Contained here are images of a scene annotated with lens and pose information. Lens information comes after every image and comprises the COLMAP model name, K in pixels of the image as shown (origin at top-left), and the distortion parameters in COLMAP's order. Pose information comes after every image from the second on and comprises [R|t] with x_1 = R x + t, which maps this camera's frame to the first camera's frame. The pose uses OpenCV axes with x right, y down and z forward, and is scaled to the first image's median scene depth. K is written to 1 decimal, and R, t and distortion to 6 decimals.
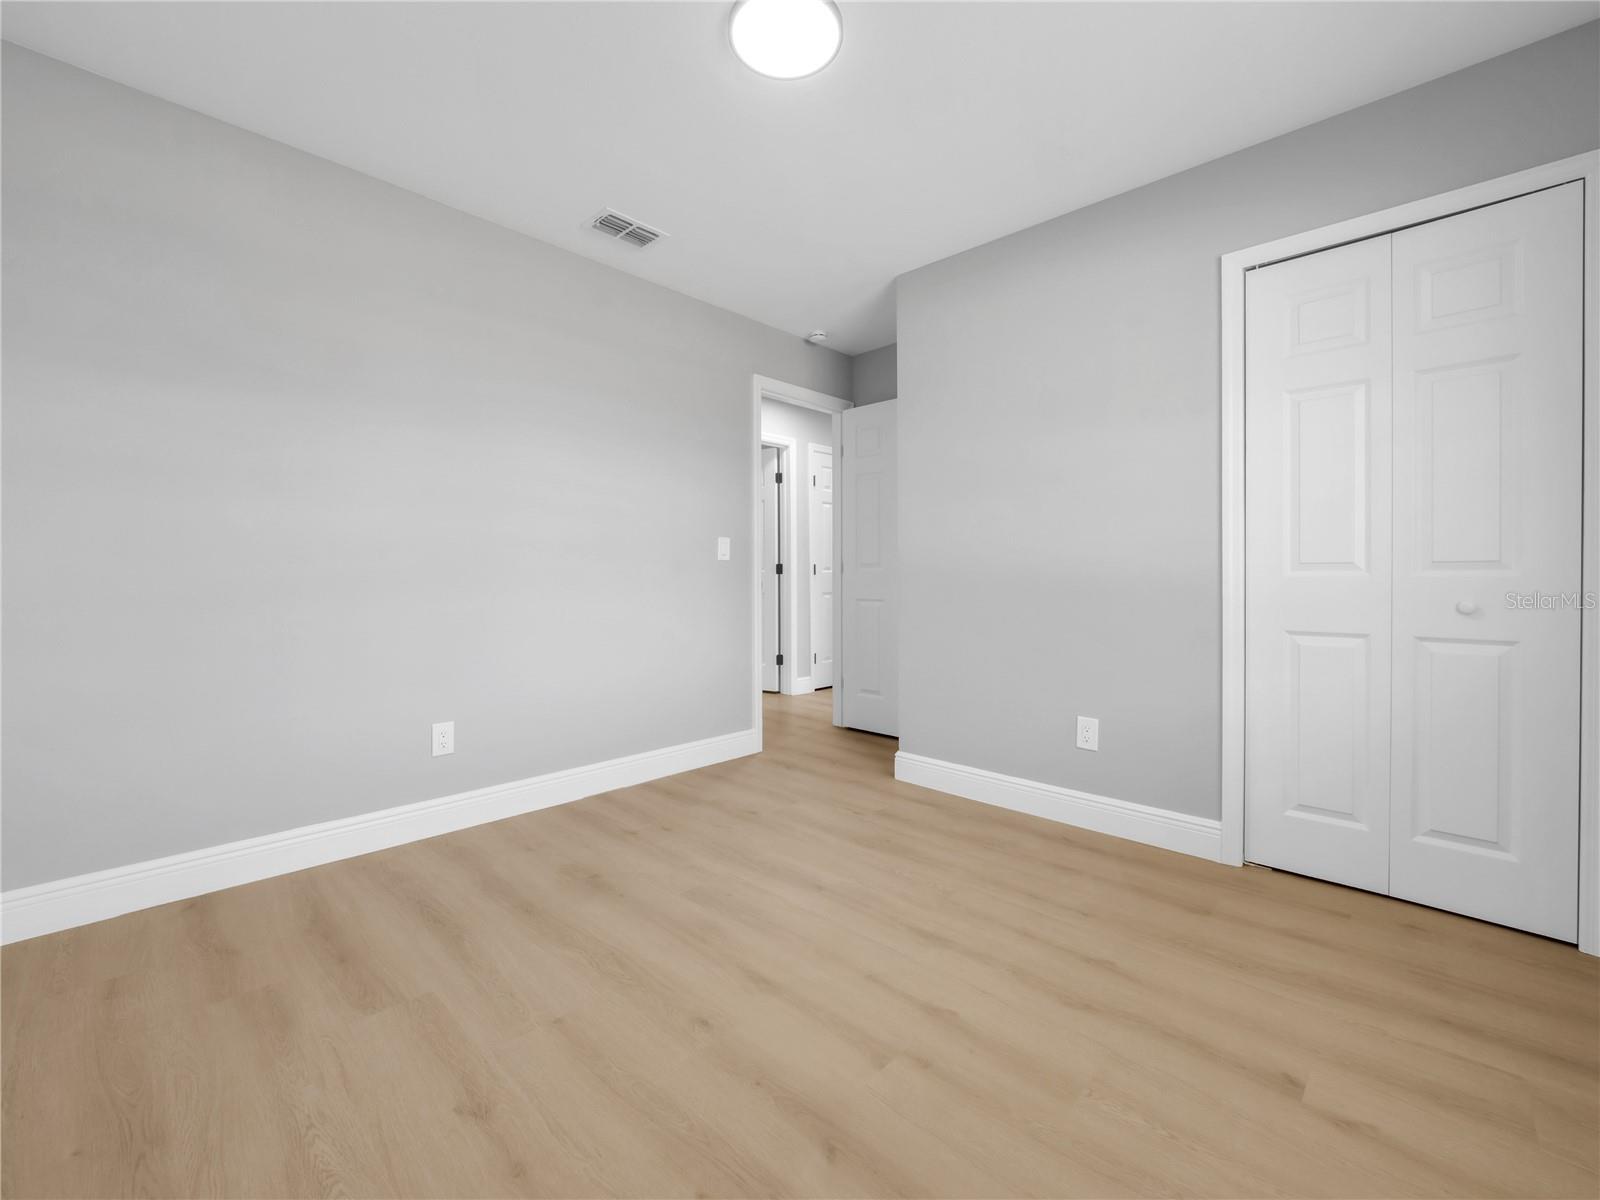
lens RADIAL K [[666.1, 0, 801.9], [0, 666.1, 581.2], [0, 0, 1]] dist [-0.006365, -0.000395]
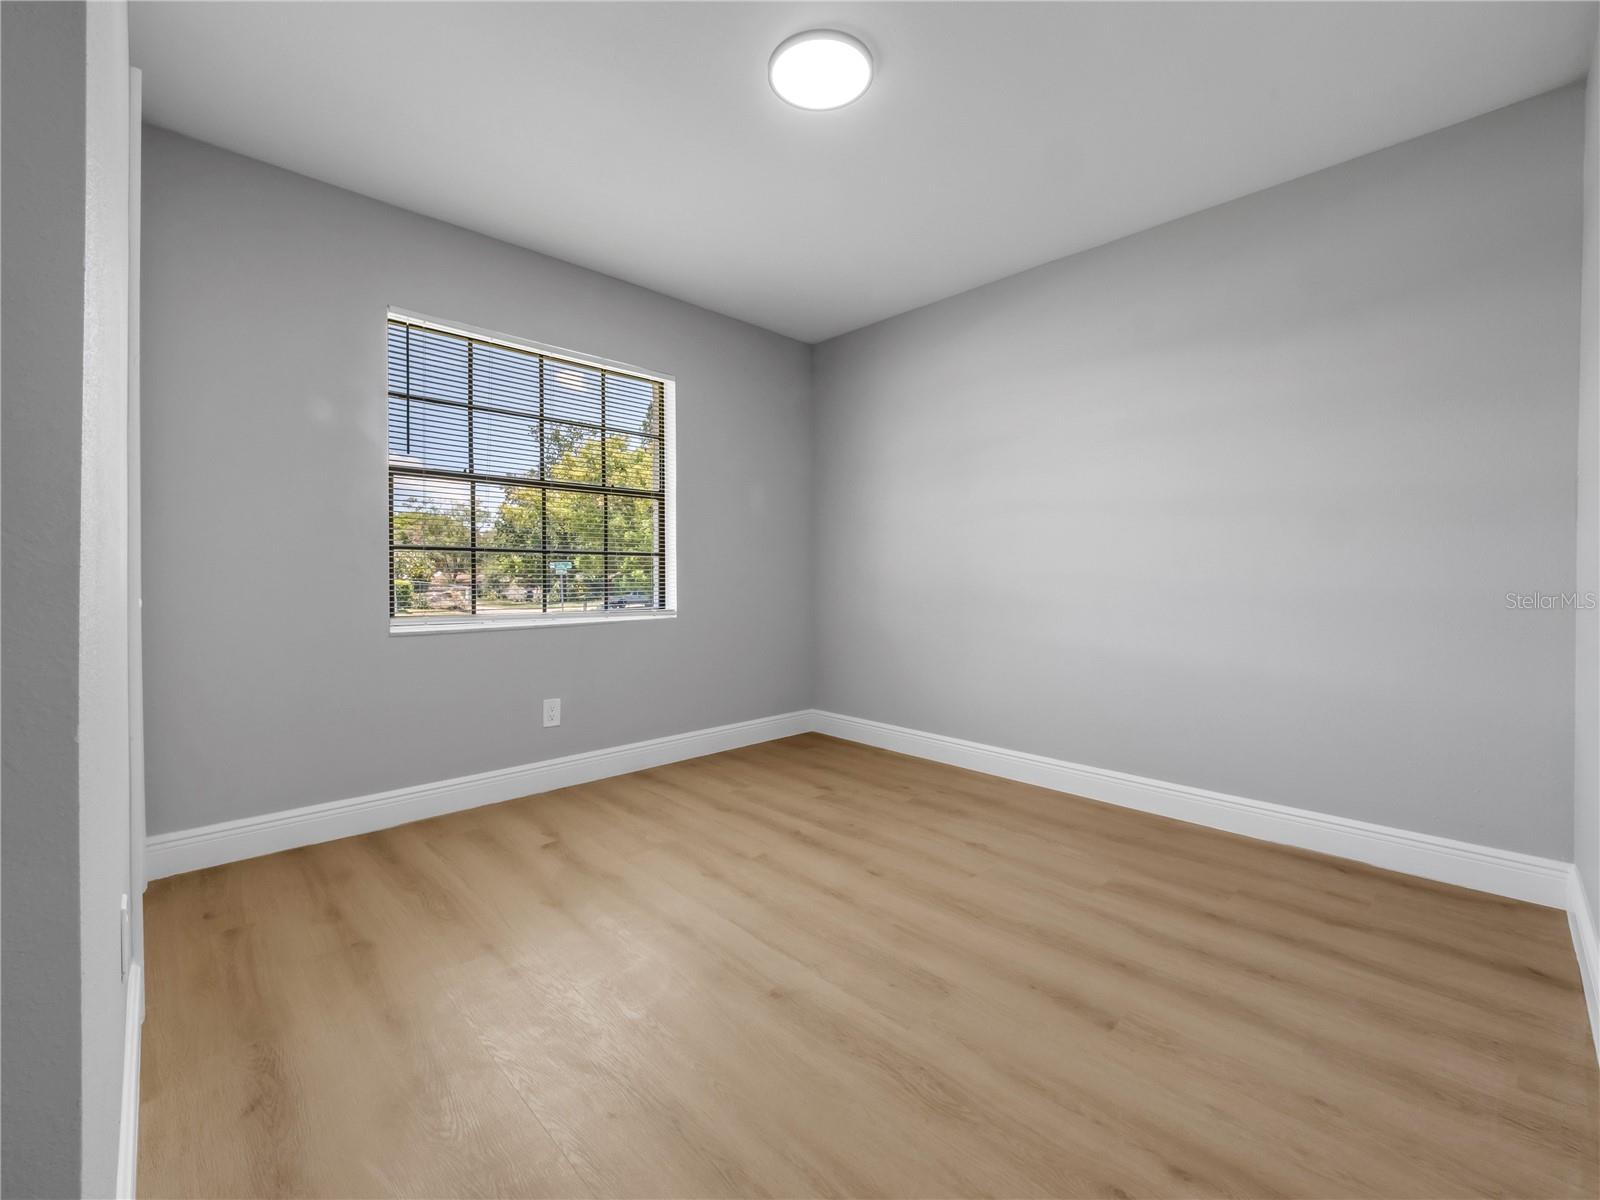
lens RADIAL K [[666.1, 0, 801.9], [0, 666.1, 581.2], [0, 0, 1]] dist [-0.006365, -0.000395]
pose [[-0.999244, -0.003082, 0.038753, -0.038469], [-0.002438, 0.999859, 0.016637, -0.016703], [-0.038799, 0.016530, -0.999110, 2.260095]]
